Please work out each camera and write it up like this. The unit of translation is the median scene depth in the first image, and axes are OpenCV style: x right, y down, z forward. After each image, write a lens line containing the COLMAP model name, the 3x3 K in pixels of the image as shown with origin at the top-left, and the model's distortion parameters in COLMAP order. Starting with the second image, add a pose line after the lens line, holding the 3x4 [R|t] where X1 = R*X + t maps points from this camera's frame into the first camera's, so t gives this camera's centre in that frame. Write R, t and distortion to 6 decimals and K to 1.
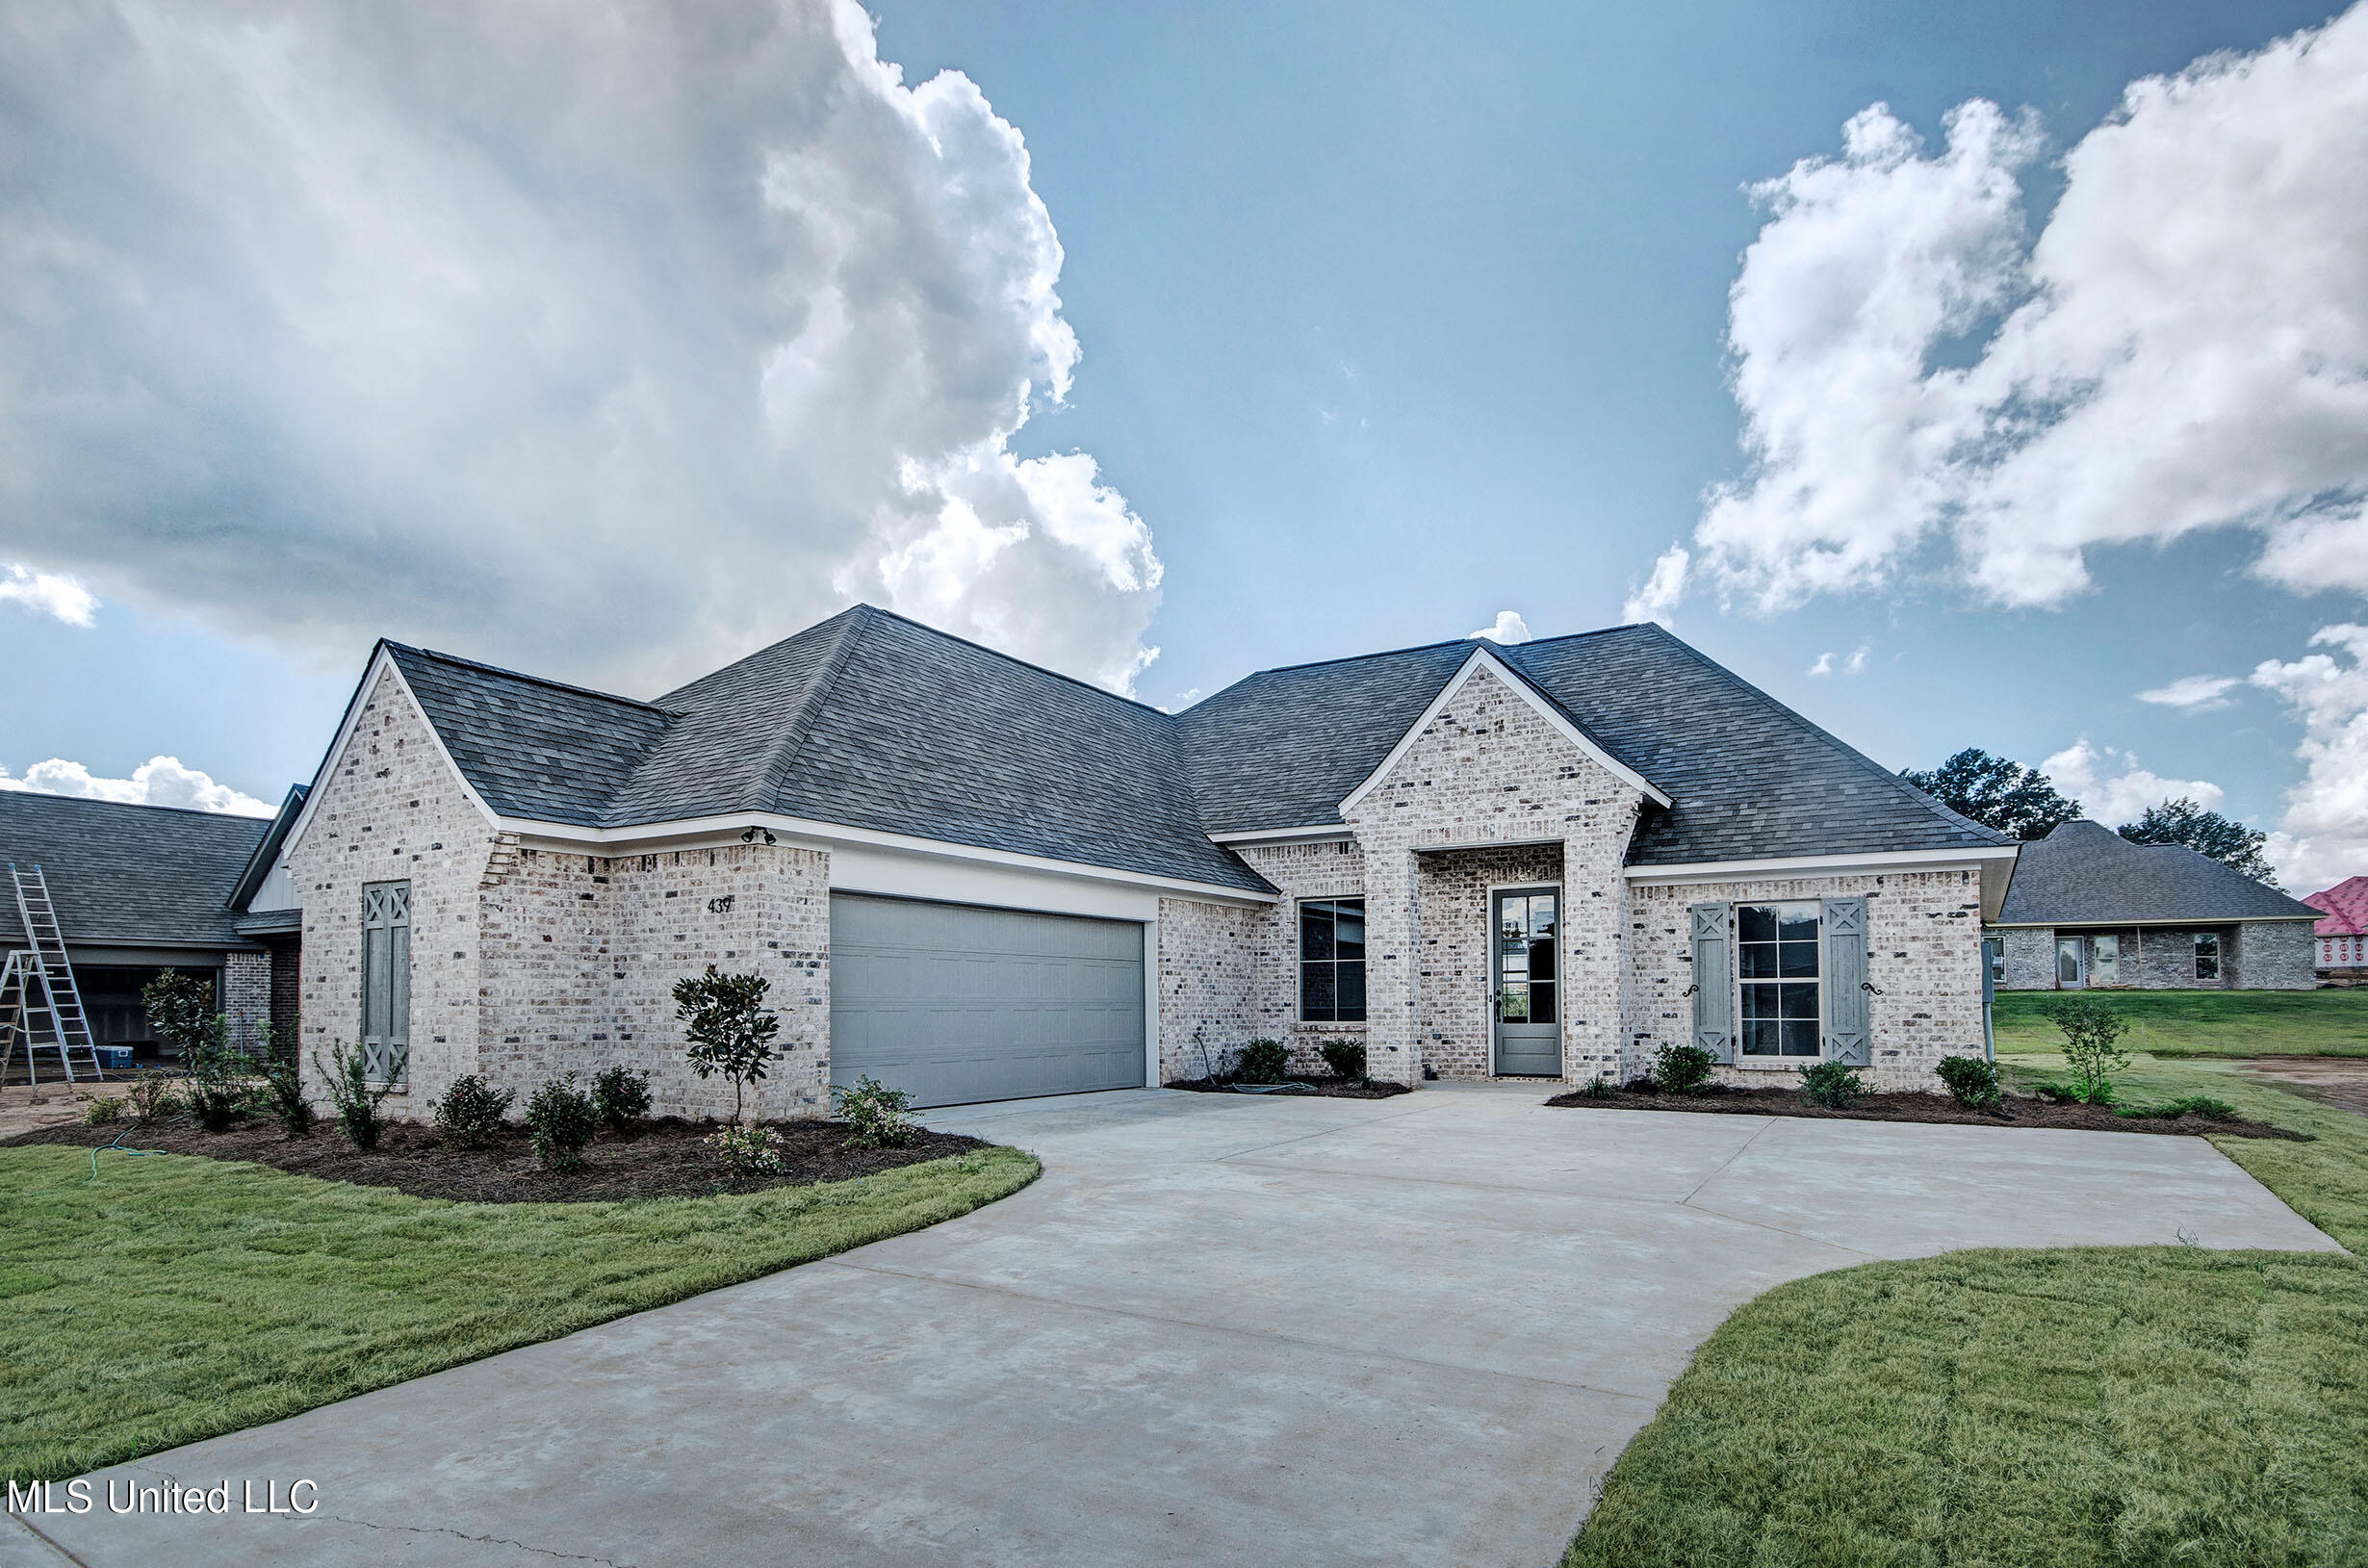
lens RADIAL K [[1211.6, 0, 1189.2], [0, 1211.6, 785.4], [0, 0, 1]] dist [0.003375, 0.000835]
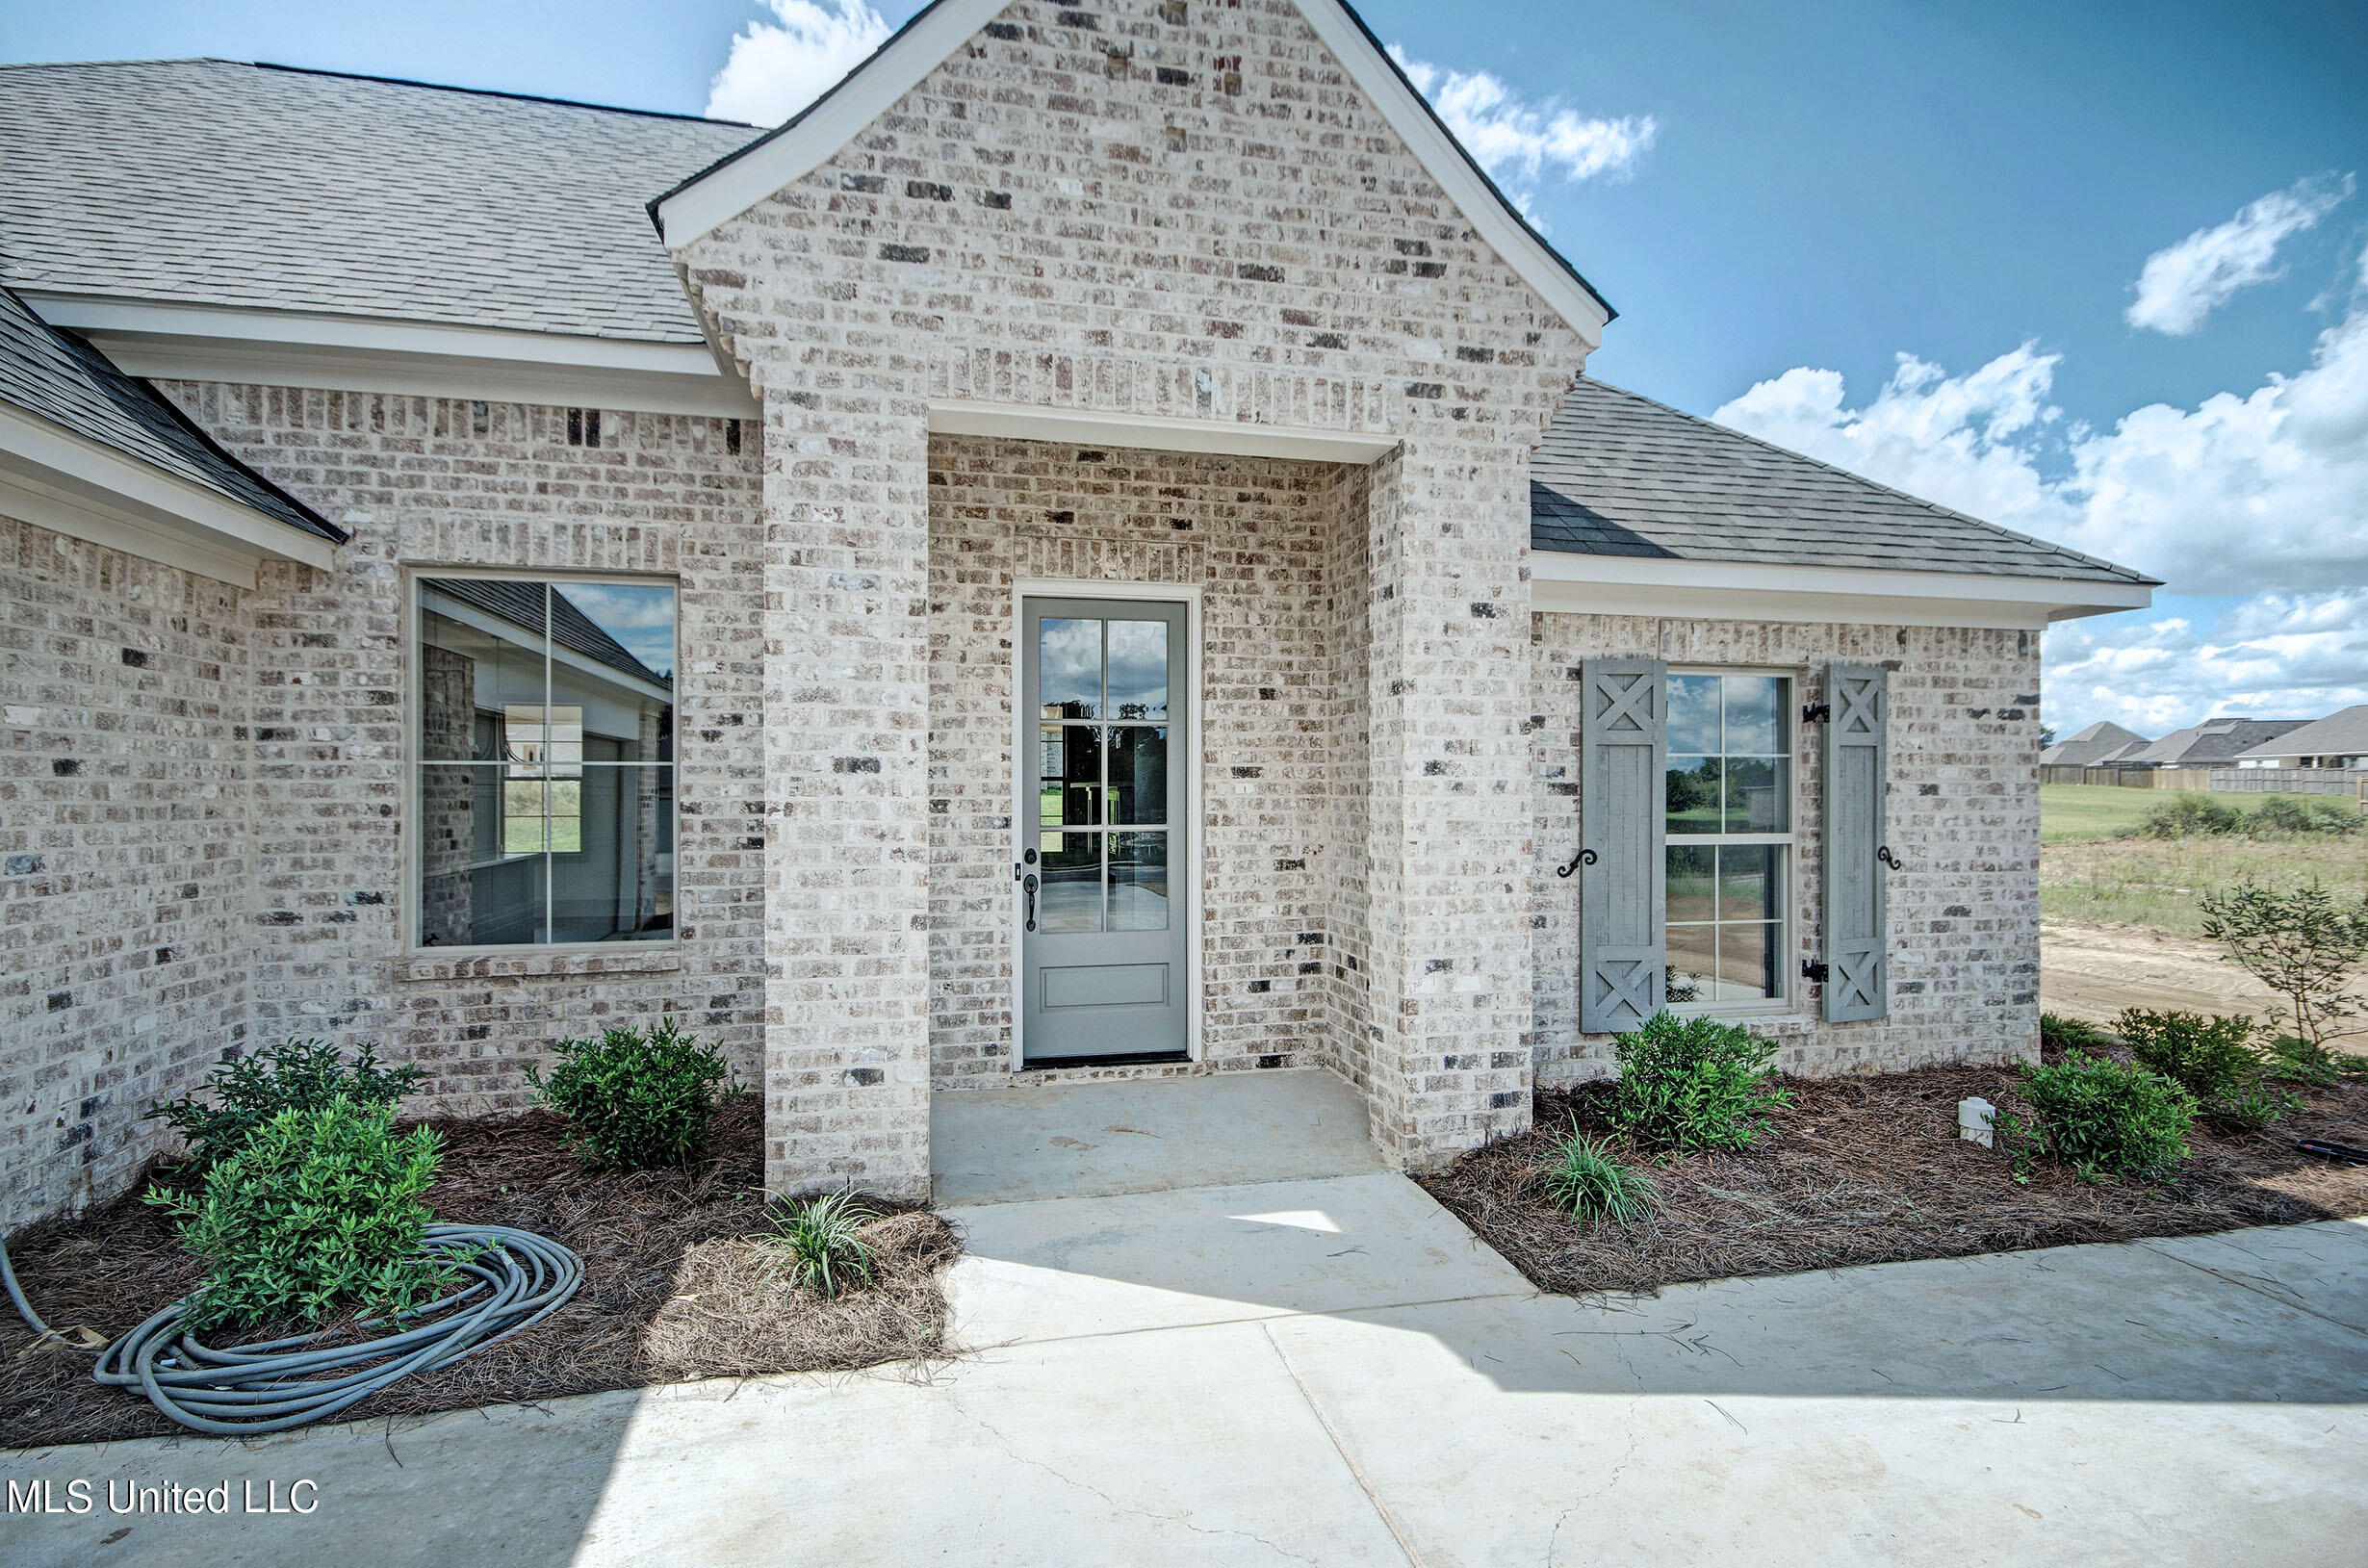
lens RADIAL K [[1211.6, 0, 1184.6], [0, 1211.6, 801.3], [0, 0, 1]] dist [0.003375, 0.000835]
pose [[0.730003, 0.000674, 0.683444, 0.024009], [-0.127094, 0.982690, 0.134783, 0.101710], [-0.671523, -0.185254, 0.717452, 0.742075]]
